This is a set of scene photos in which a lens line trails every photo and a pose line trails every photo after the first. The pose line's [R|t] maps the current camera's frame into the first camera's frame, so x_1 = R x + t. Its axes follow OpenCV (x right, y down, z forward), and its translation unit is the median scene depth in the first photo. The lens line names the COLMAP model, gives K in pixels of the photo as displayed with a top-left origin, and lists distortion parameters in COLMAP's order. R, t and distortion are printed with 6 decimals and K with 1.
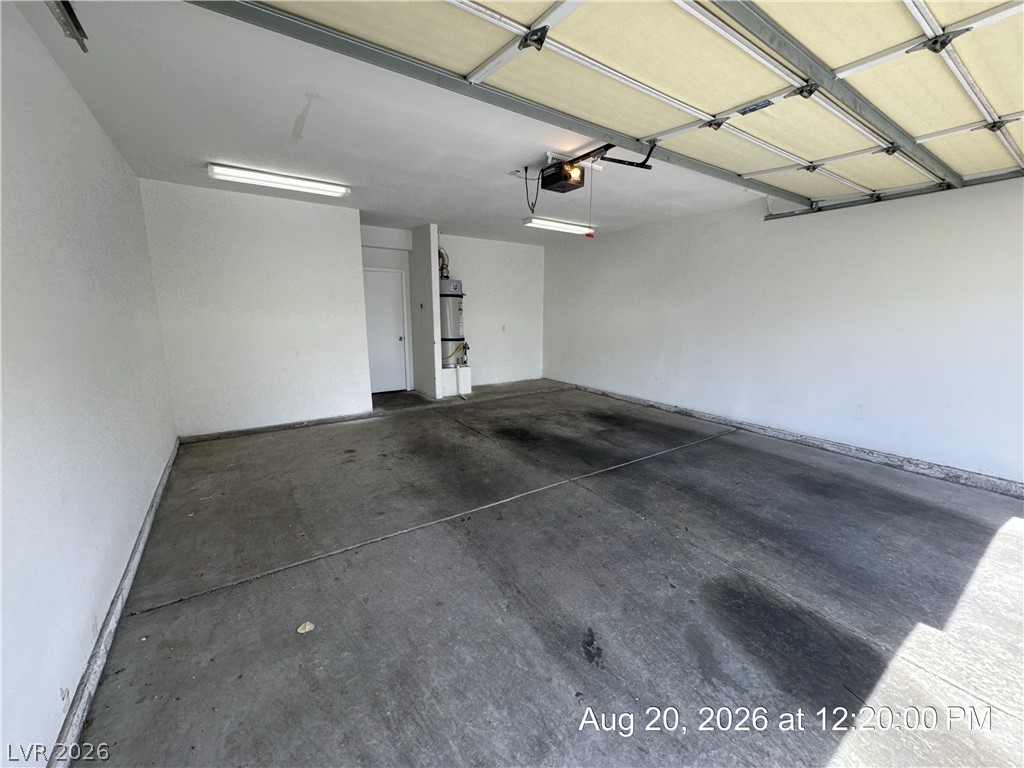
lens RADIAL K [[410.0, 0, 518.9], [0, 410.0, 377.7], [0, 0, 1]] dist [-0.003923, 0.000905]
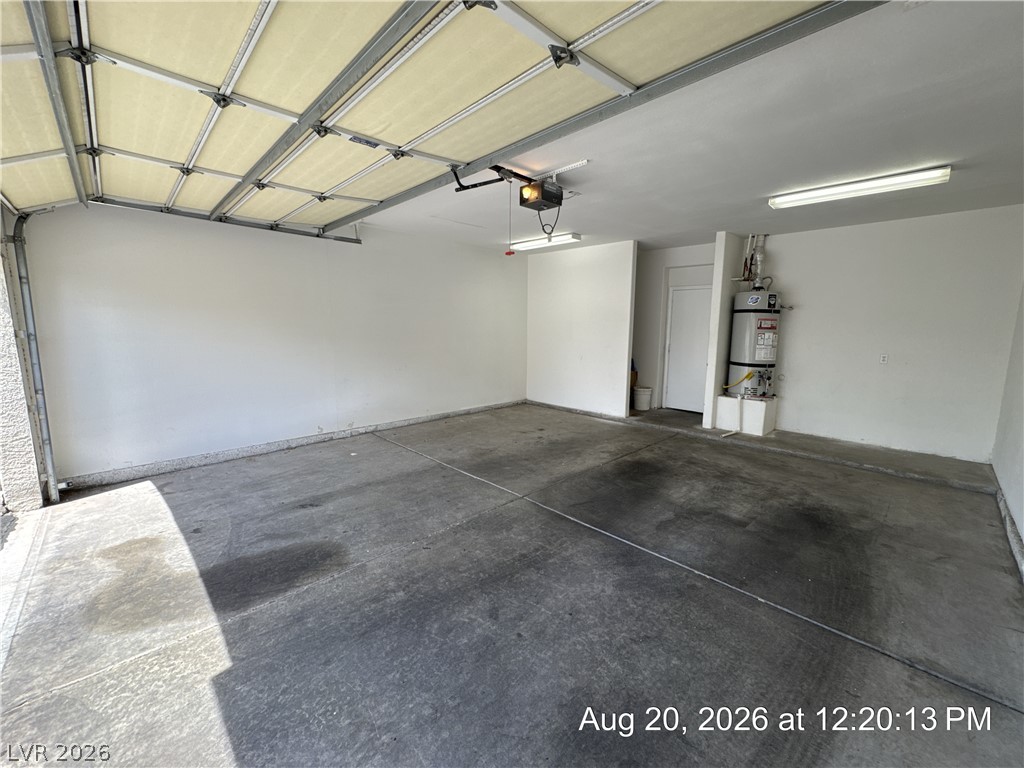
lens RADIAL K [[410.0, 0, 519.5], [0, 410.0, 385.6], [0, 0, 1]] dist [-0.003923, 0.000905]
pose [[0.173282, 0.141813, -0.974609, 1.018865], [-0.169392, 0.979124, 0.112353, -0.122251], [0.970196, 0.145622, 0.193686, 0.729247]]
